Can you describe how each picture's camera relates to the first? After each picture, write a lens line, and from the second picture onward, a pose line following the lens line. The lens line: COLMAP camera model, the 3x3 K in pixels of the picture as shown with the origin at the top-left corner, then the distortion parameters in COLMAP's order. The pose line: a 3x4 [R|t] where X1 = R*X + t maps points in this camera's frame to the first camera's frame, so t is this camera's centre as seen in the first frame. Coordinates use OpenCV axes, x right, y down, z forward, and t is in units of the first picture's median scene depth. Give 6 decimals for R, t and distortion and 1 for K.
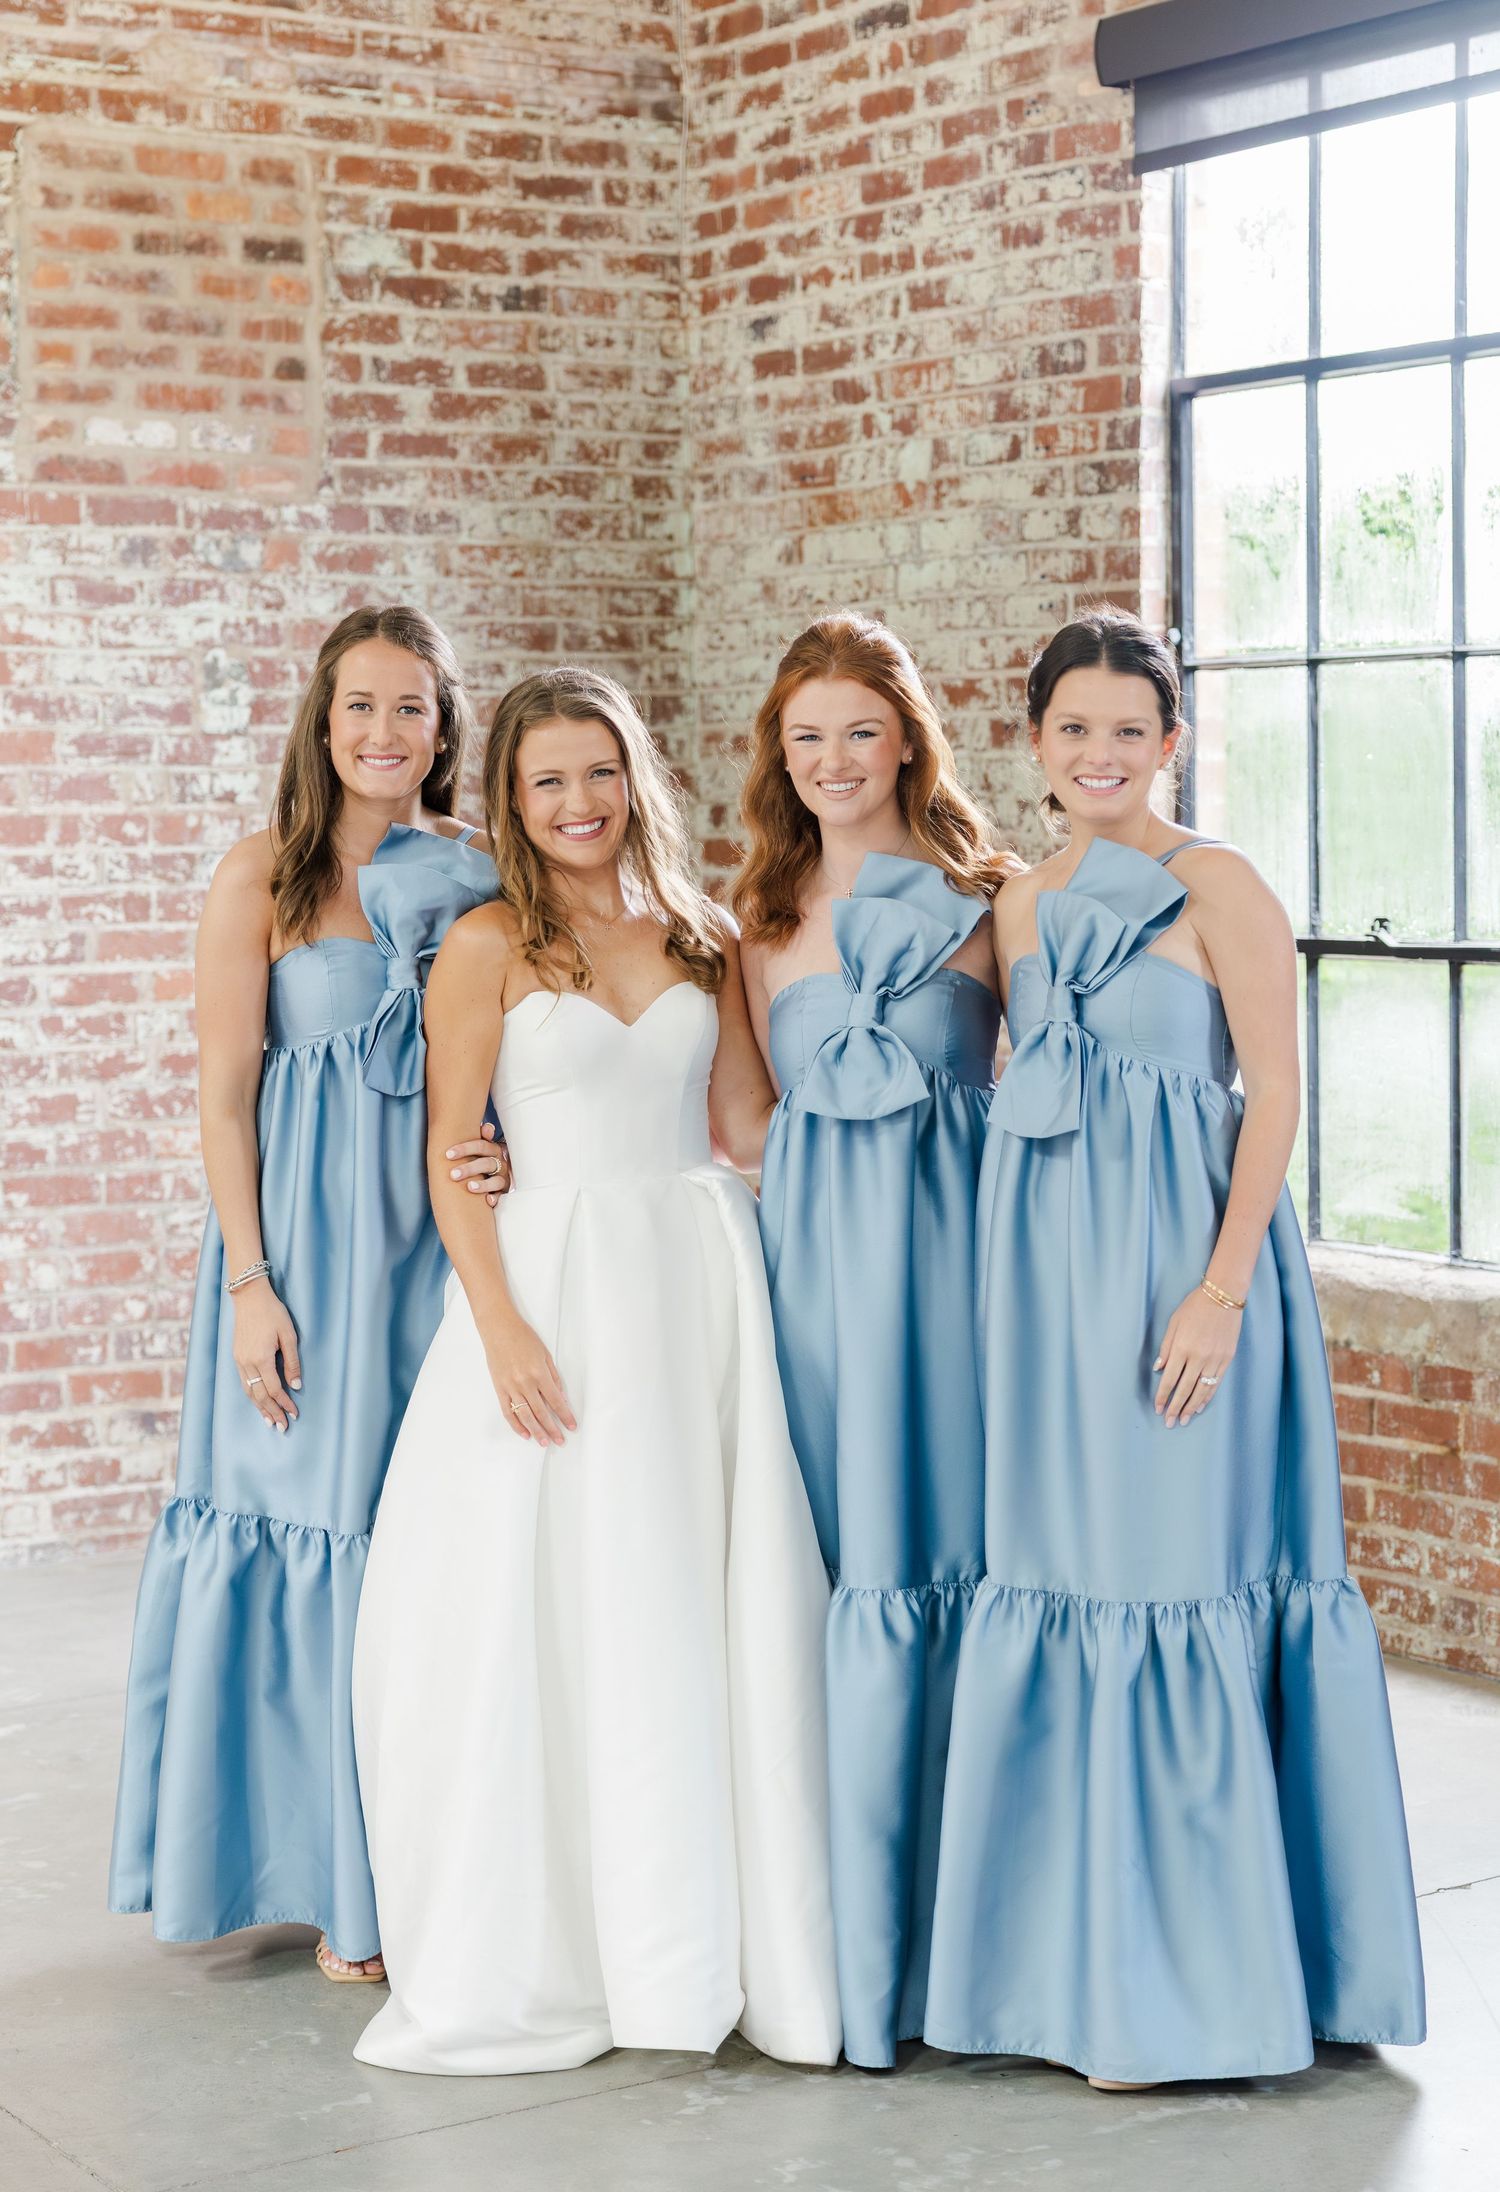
lens RADIAL K [[3747.8, 0, 727.5], [0, 3747.8, 1026.6], [0, 0, 1]] dist [-0.093023, 0.000000]
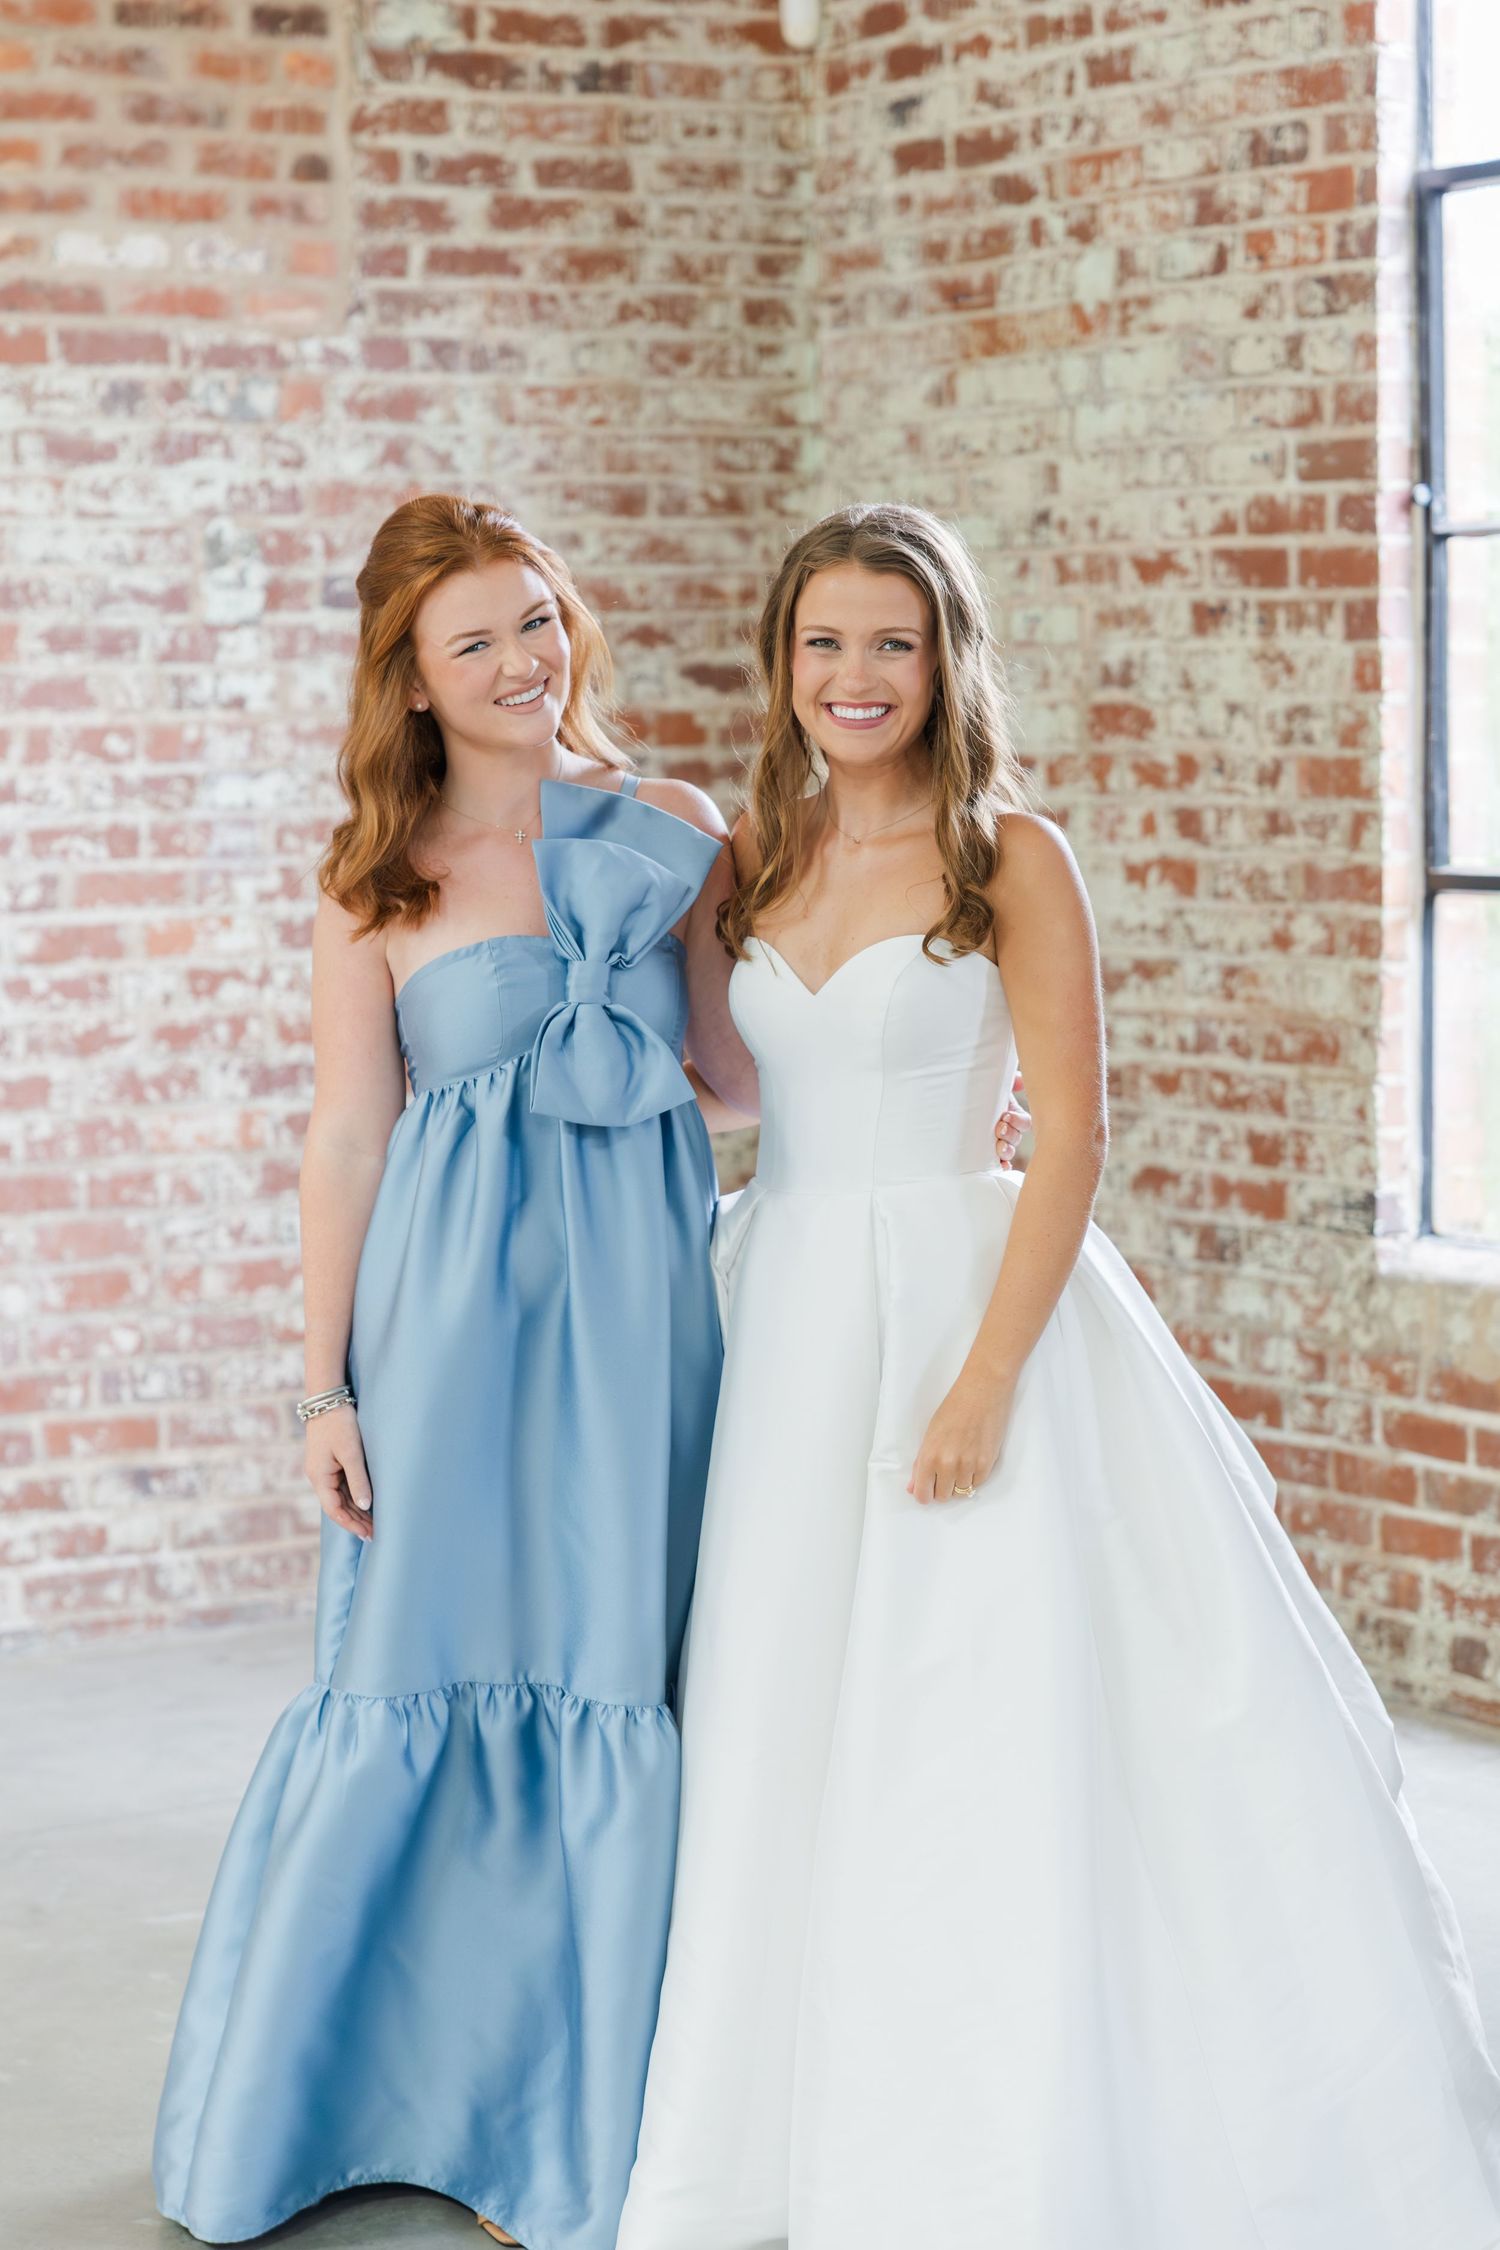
lens RADIAL K [[4500.7, 0, 677.4], [0, 4500.7, 1176.3], [0, 0, 1]] dist [-0.181563, 0.000000]
pose [[0.998823, -0.000051, -0.048507, 0.007384], [0.002244, 0.998977, 0.045157, -0.003273], [0.048455, -0.045213, 0.997802, 0.042063]]
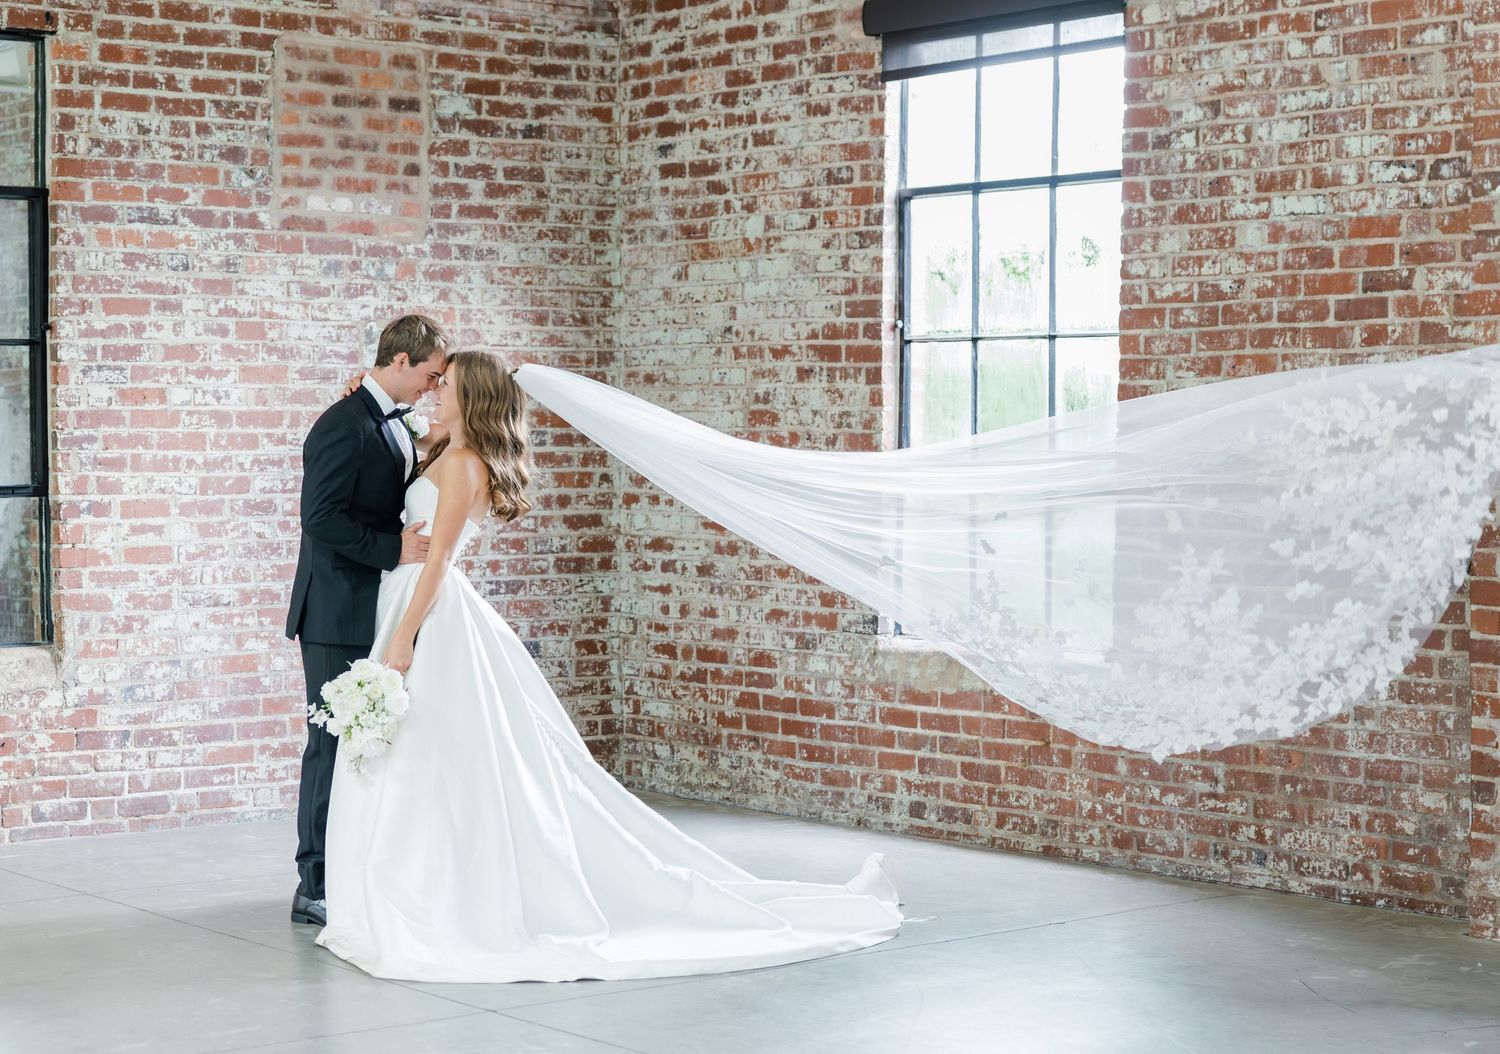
lens RADIAL K [[2652.9, 0, 651.2], [0, 2652.9, 566.8], [0, 0, 1]] dist [-0.148981, 0.000000]
pose [[0.997765, 0.010350, 0.066007, -0.084276], [-0.009857, 0.999921, -0.007779, 0.027168], [-0.066082, 0.007110, 0.997789, -0.296685]]
